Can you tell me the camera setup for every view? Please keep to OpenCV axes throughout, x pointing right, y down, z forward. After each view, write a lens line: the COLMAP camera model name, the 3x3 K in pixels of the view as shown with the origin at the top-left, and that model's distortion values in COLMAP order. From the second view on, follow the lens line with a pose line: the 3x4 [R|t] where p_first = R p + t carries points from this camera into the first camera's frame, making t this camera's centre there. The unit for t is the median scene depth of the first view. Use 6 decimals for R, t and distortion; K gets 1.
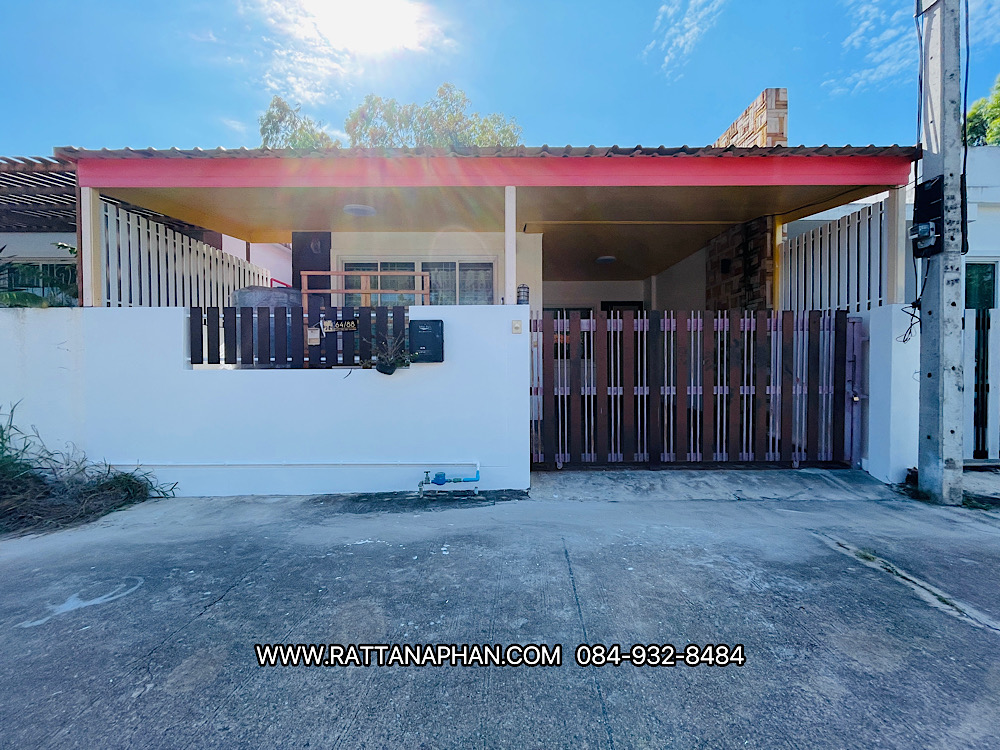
lens RADIAL K [[403.3, 0, 502.0], [0, 403.3, 372.3], [0, 0, 1]] dist [-0.004370, -0.000041]
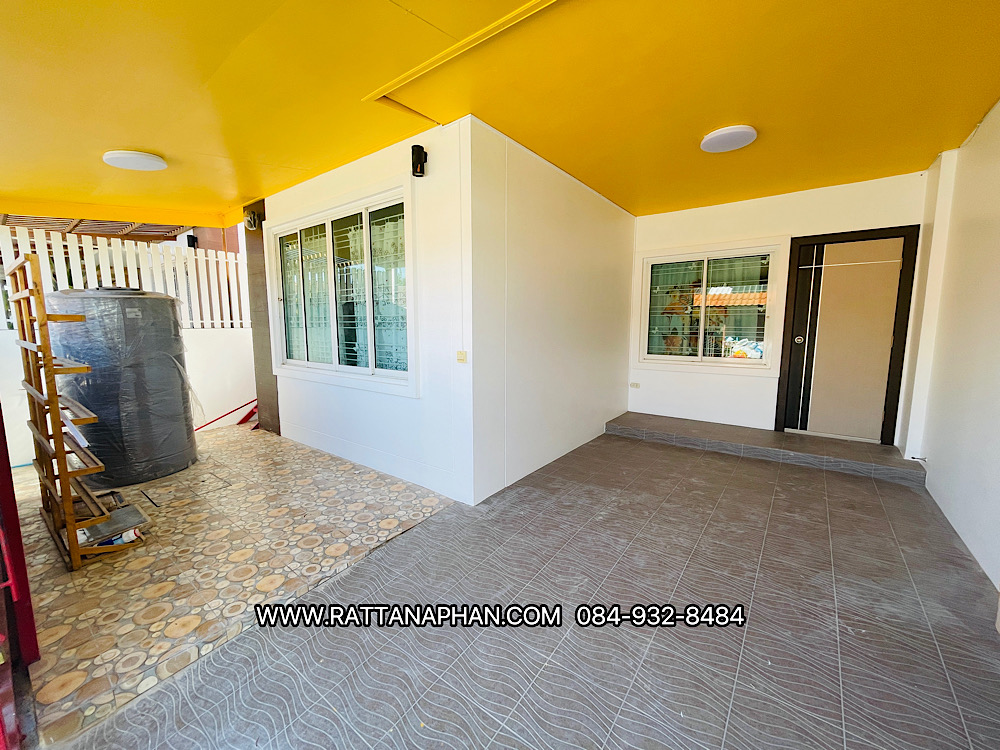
lens RADIAL K [[403.3, 0, 501.0], [0, 403.3, 373.8], [0, 0, 1]] dist [-0.004370, -0.000041]
pose [[0.786269, 0.079433, -0.612757, 0.766961], [-0.011814, 0.993454, 0.113624, -0.190495], [0.617771, -0.082099, 0.782060, 1.147733]]
